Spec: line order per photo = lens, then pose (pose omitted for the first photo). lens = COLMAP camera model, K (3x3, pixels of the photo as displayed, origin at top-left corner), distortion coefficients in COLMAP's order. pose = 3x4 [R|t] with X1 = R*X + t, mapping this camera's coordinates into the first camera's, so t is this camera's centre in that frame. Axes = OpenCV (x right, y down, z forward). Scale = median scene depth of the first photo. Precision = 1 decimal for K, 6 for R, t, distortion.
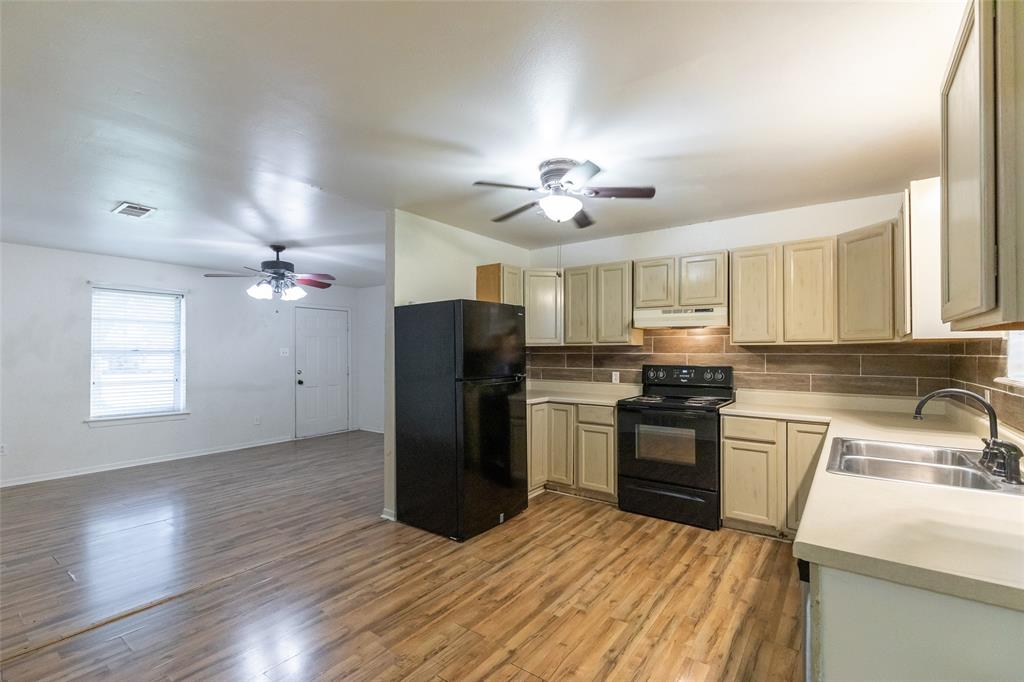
lens RADIAL K [[458.1, 0, 494.2], [0, 458.1, 348.8], [0, 0, 1]] dist [0.002633, 0.000044]
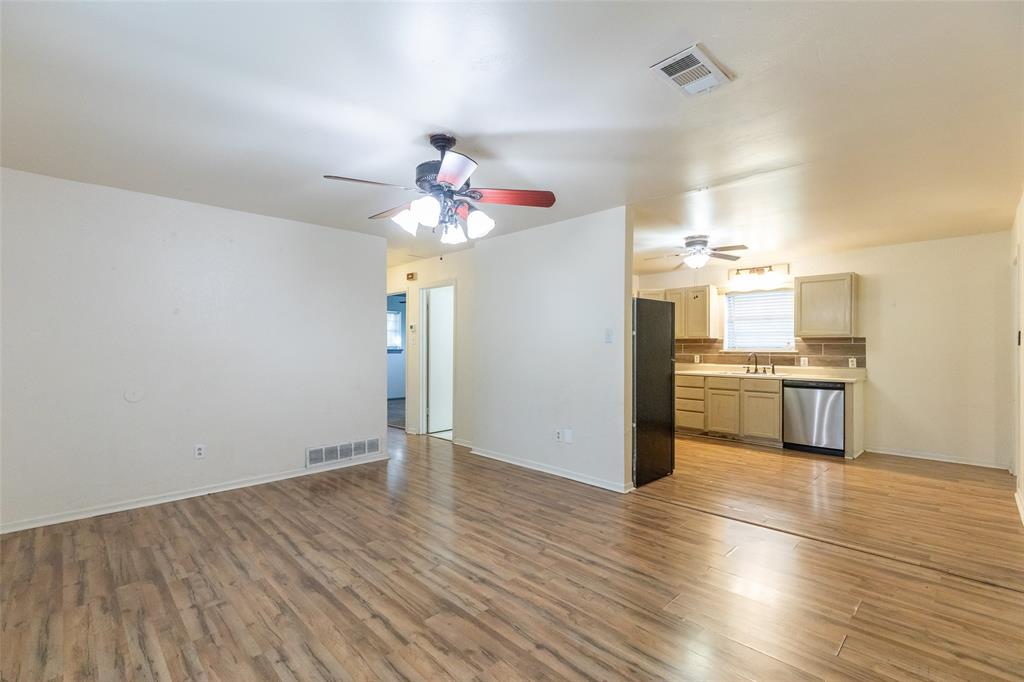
lens RADIAL K [[458.1, 0, 494.2], [0, 458.1, 348.8], [0, 0, 1]] dist [0.002633, 0.000044]
pose [[0.163167, -0.005925, 0.986581, -1.269165], [-0.013580, 0.999874, 0.008251, 0.013983], [-0.986505, -0.014744, 0.163066, 1.043633]]
